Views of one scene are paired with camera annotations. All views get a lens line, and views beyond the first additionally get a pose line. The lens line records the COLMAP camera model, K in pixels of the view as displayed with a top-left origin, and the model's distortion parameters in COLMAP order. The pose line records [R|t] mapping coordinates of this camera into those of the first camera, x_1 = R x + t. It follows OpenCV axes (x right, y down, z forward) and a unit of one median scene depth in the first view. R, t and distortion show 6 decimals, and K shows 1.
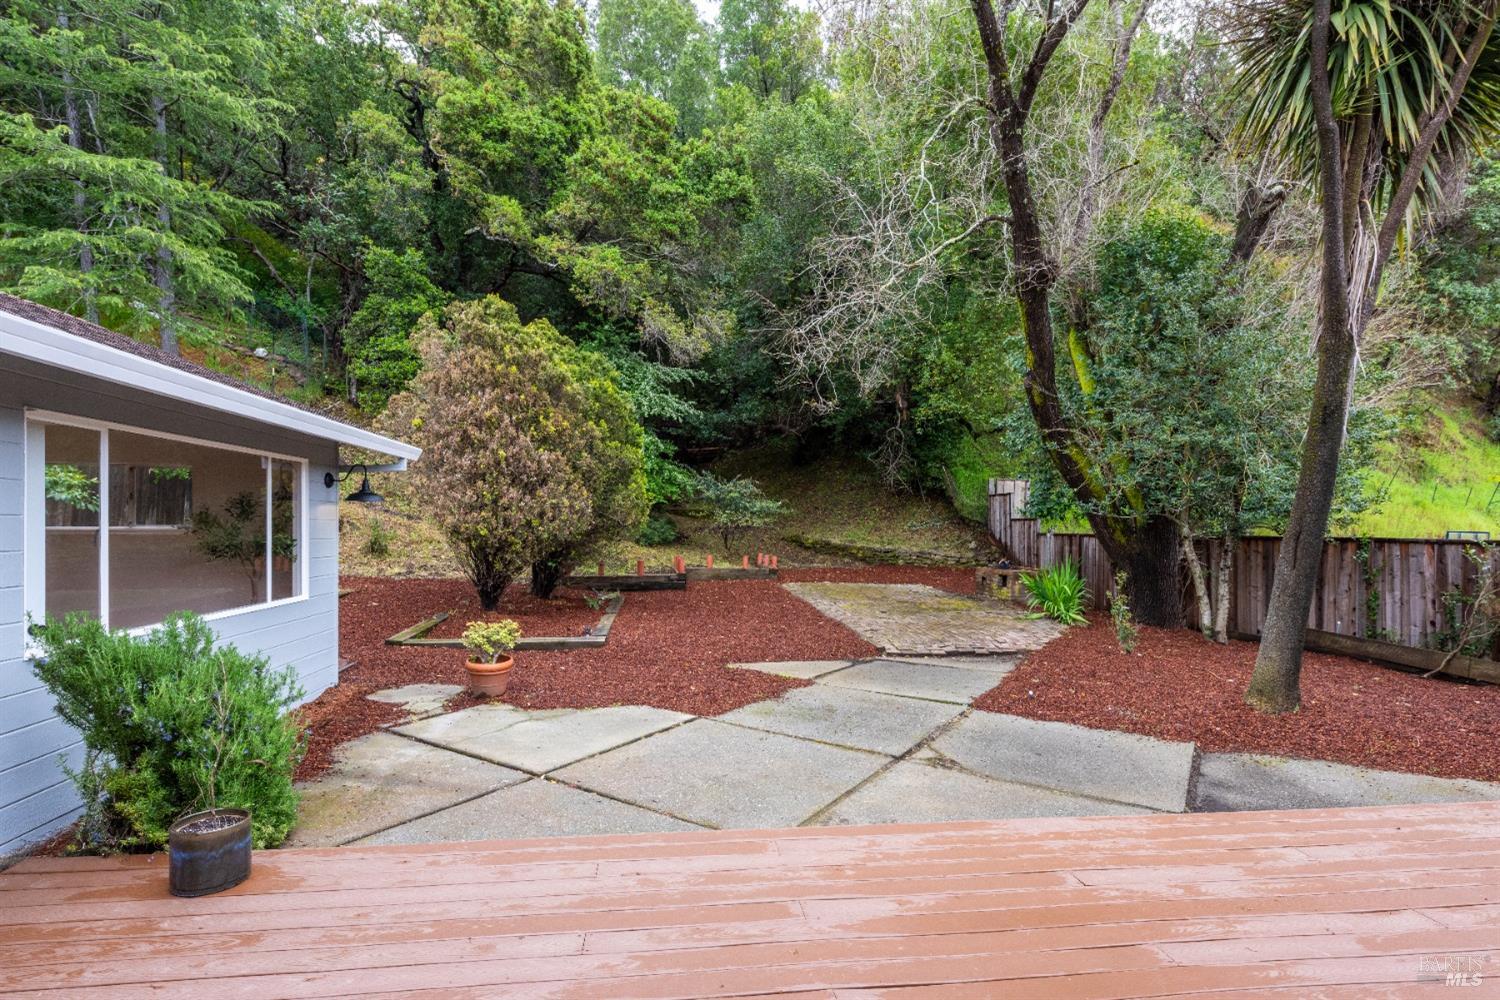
lens RADIAL K [[732.0, 0, 735.4], [0, 732.0, 525.1], [0, 0, 1]] dist [0.013996, -0.003739]
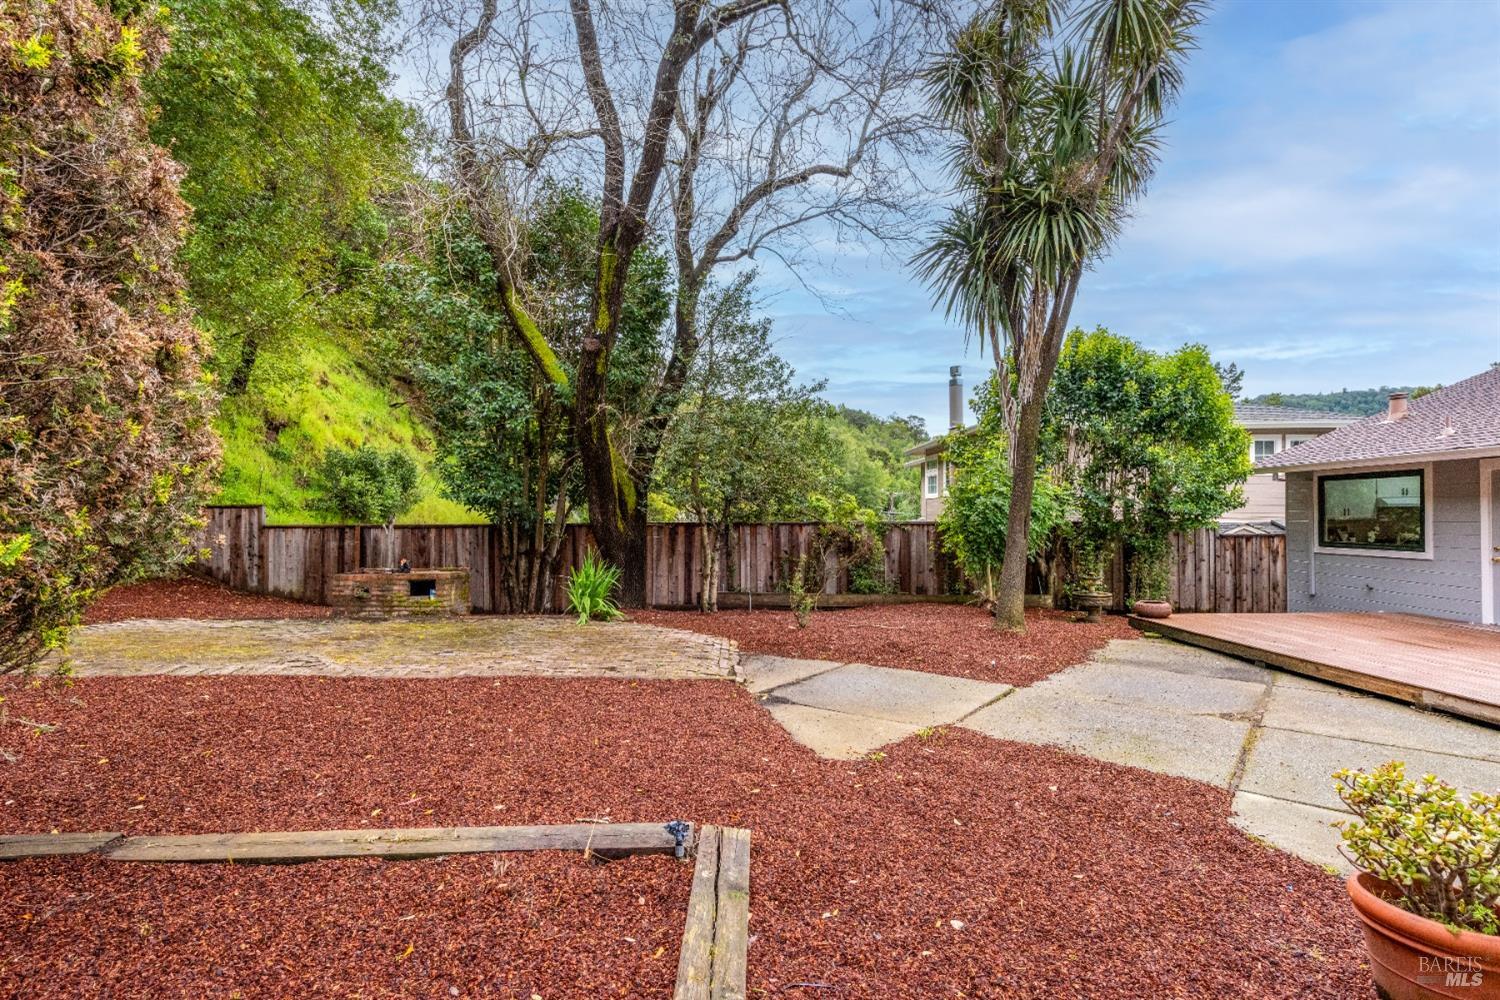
lens RADIAL K [[702.9, 0, 753.1], [0, 702.9, 510.3], [0, 0, 1]] dist [0.014701, -0.003974]
pose [[0.095905, 0.004931, 0.995378, -0.248760], [0.004239, 0.999977, -0.005362, 0.001591], [-0.995381, 0.004733, 0.095882, 0.473024]]
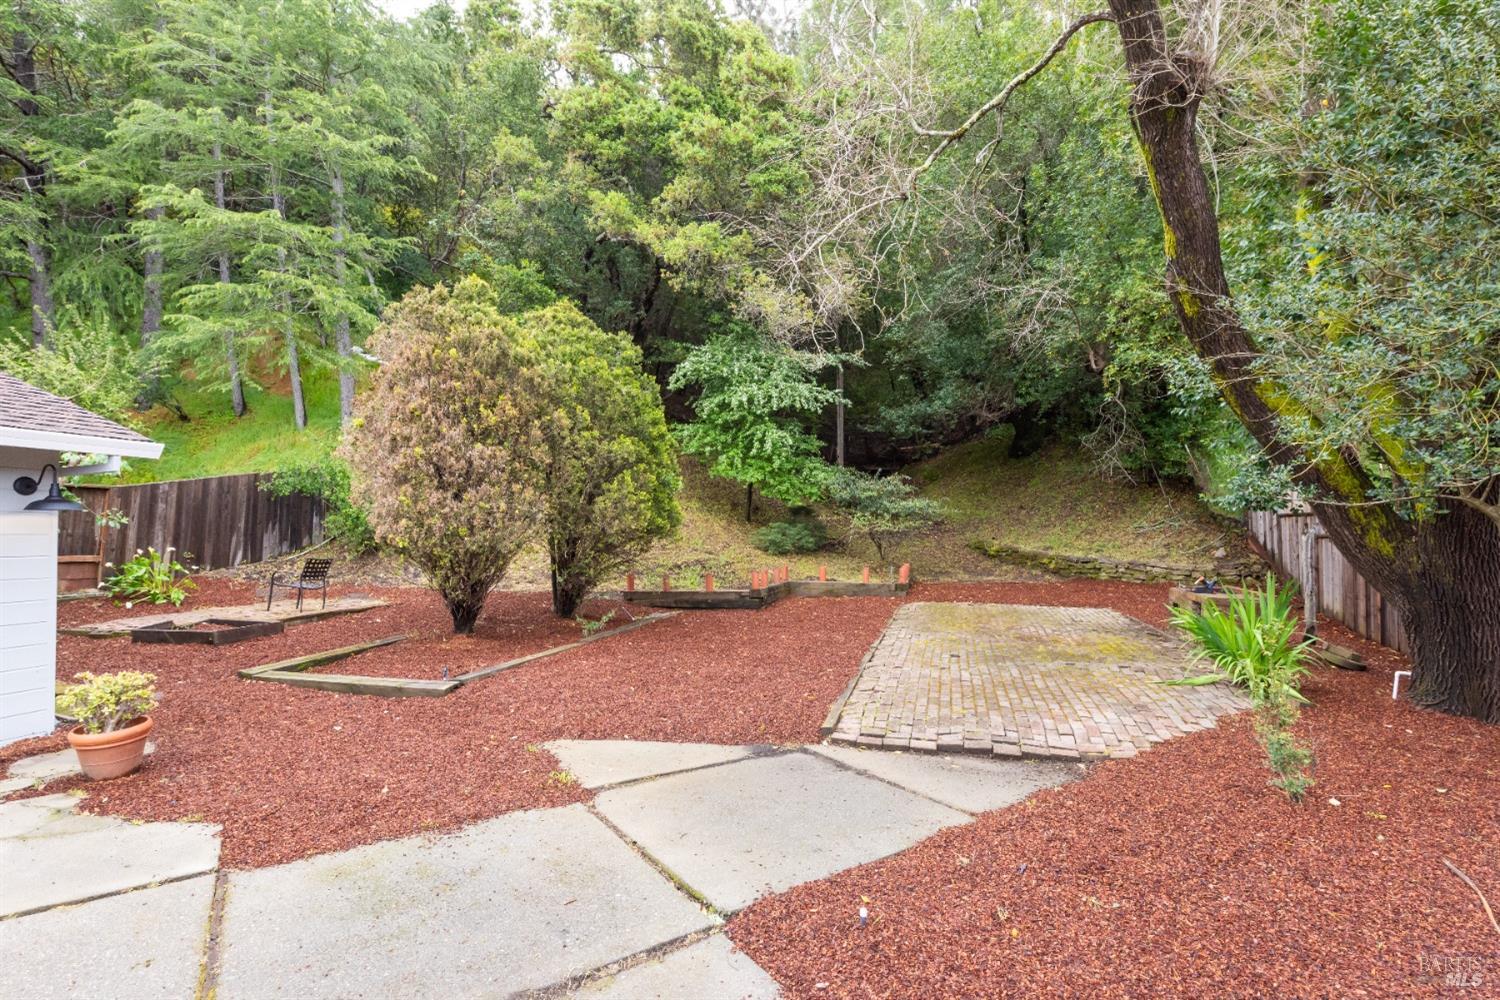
lens RADIAL K [[702.9, 0, 744.1], [0, 702.9, 516.6], [0, 0, 1]] dist [0.014701, -0.003974]
pose [[0.923031, -0.022842, -0.384048, 0.191099], [0.014984, 0.999613, -0.023440, 0.001544], [0.384435, 0.015881, 0.923016, 0.223301]]
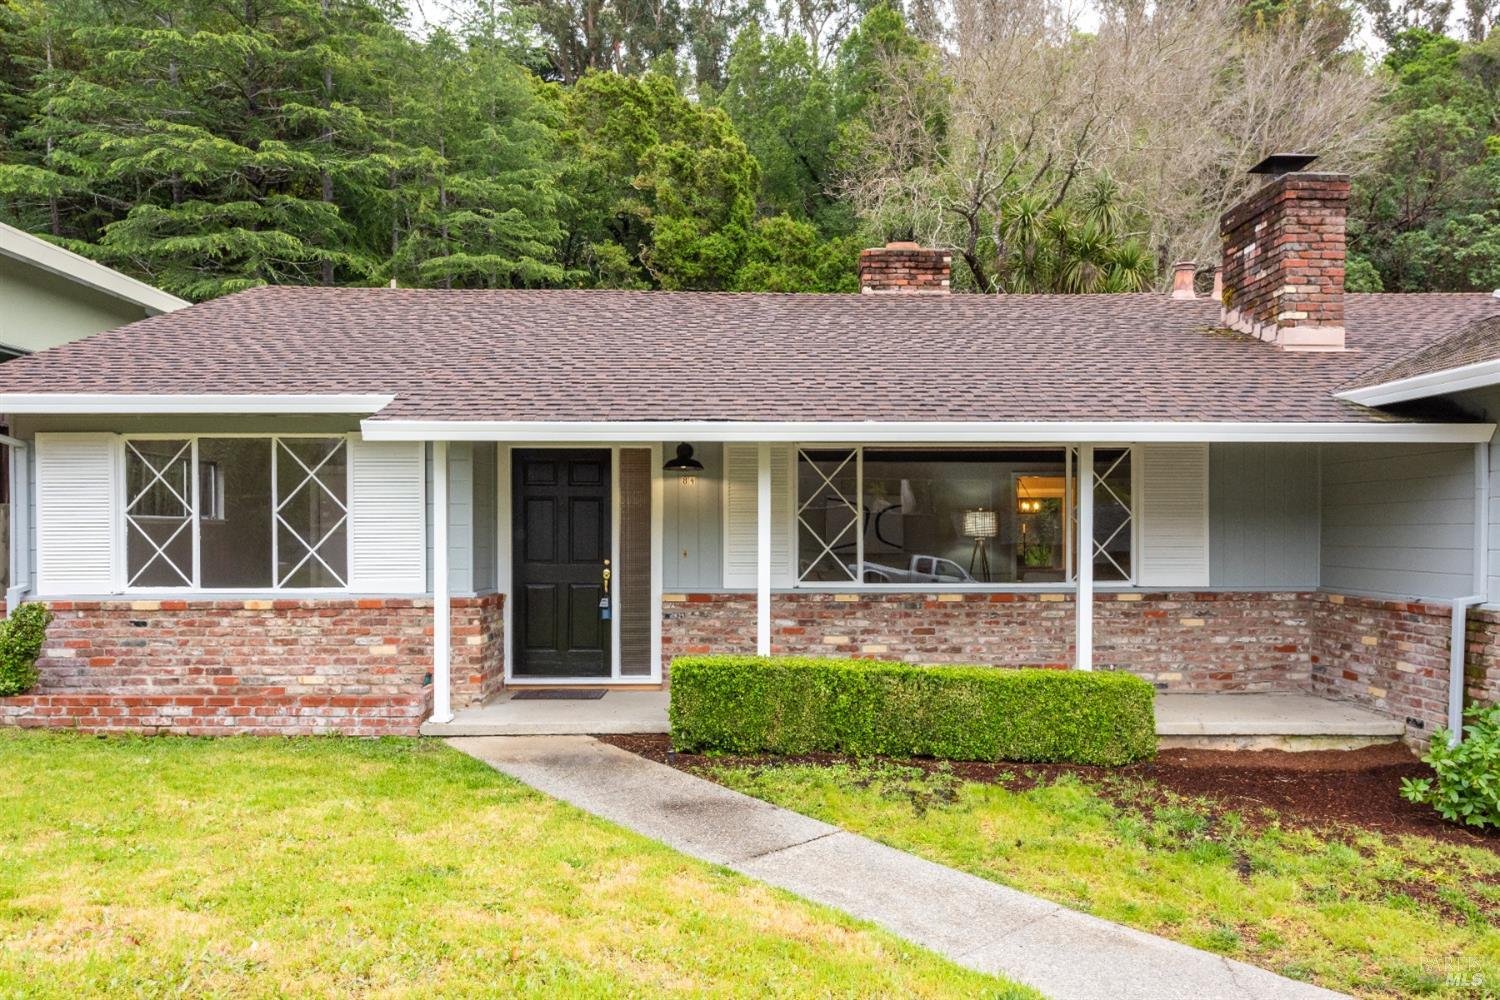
lens RADIAL K [[1011.3, 0, 756.3], [0, 1011.3, 543.2], [0, 0, 1]] dist [0.025950, -0.015633]
pose [[0.993914, -0.001567, -0.110150, 0.022798], [0.002572, 0.999956, 0.008985, 0.016603], [0.110131, -0.009214, 0.993874, -1.025990]]
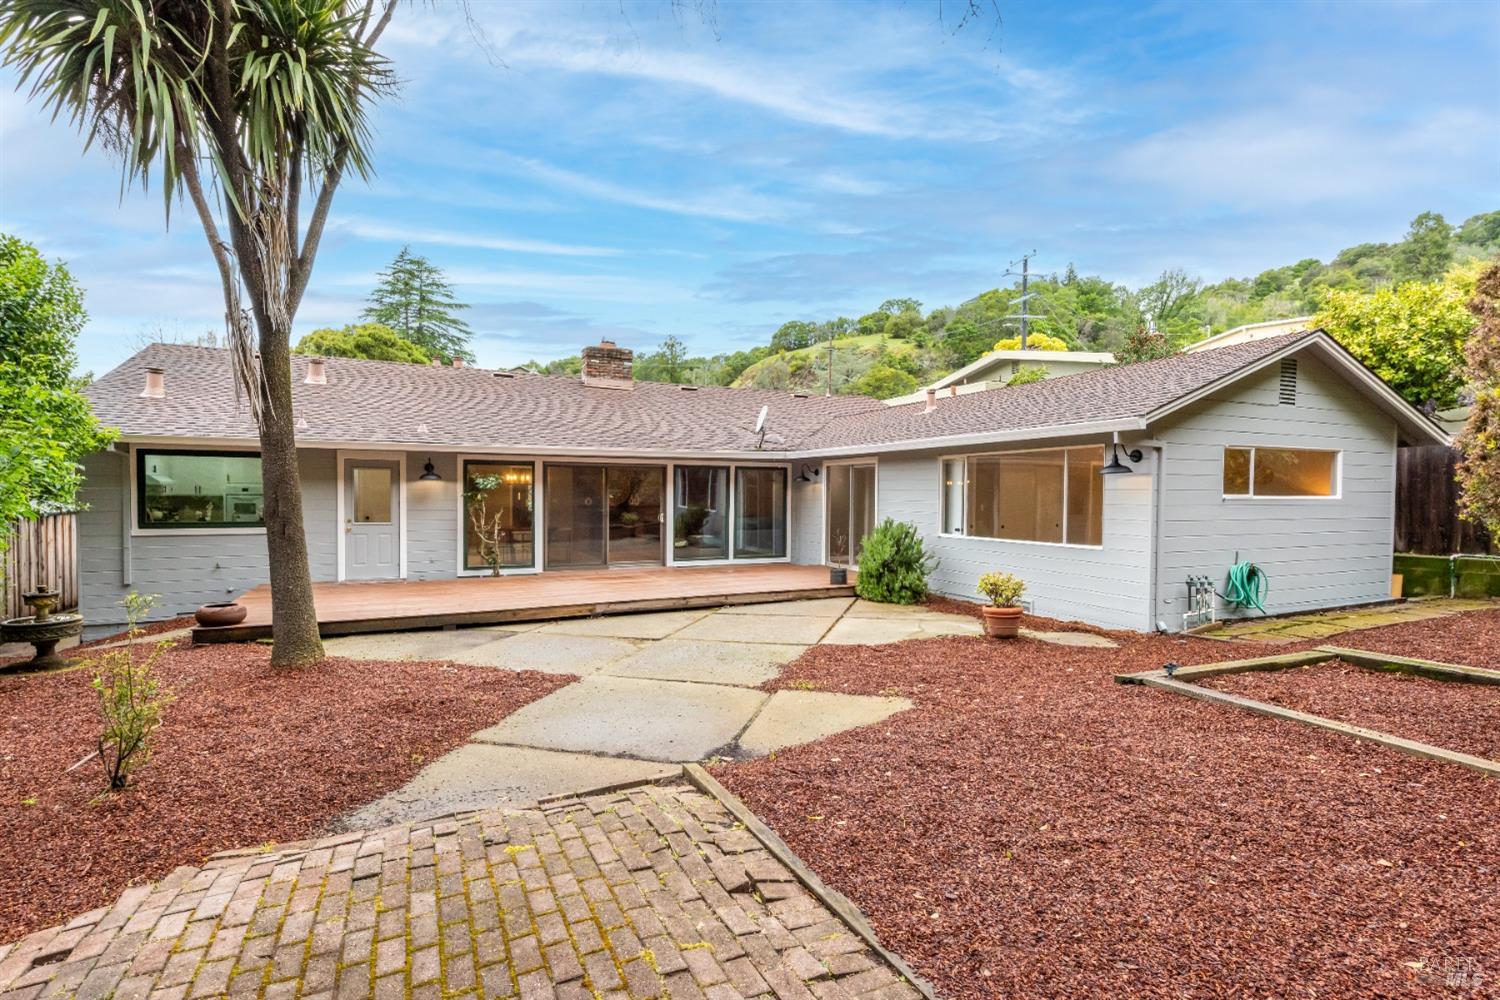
lens RADIAL K [[732.0, 0, 744.5], [0, 732.0, 506.5], [0, 0, 1]] dist [0.013996, -0.003739]
pose [[-0.950783, -0.001758, -0.309853, 0.162957], [-0.007861, 0.999799, 0.018451, 0.000809], [0.309758, 0.019979, -0.950605, 0.737278]]
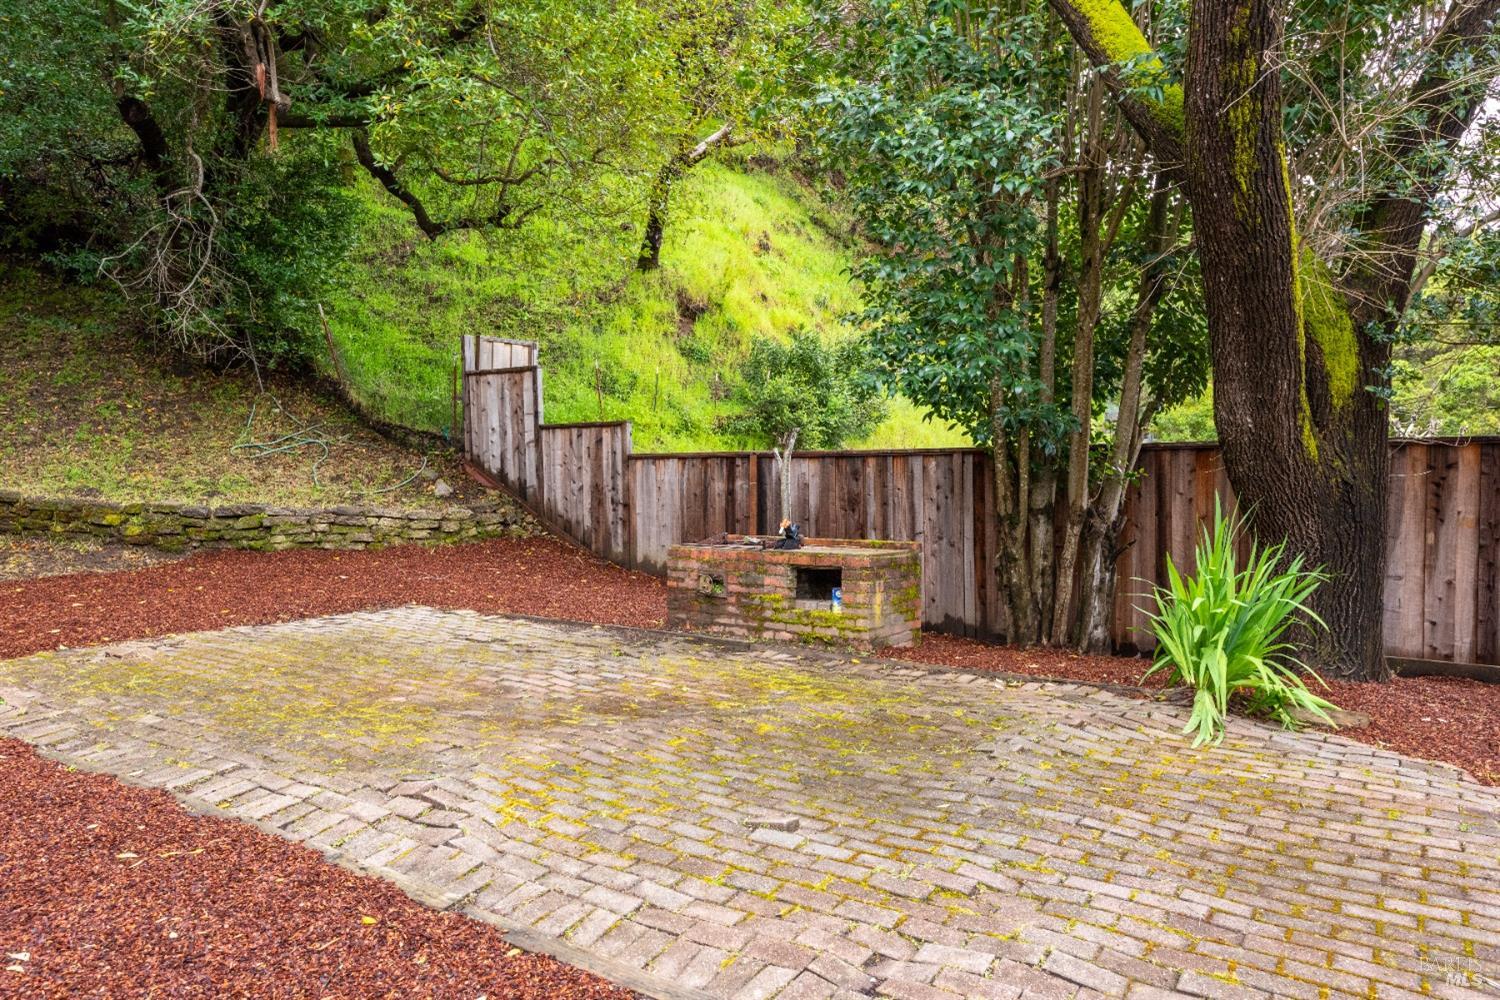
lens RADIAL K [[1003.5, 0, 755.6], [0, 1003.5, 503.6], [0, 0, 1]] dist [0.023741, -0.012907]
pose [[0.649847, -0.047842, 0.758558, 0.001052], [0.015625, 0.998647, 0.049599, 0.012029], [-0.759904, -0.020379, 0.649716, 0.573041]]
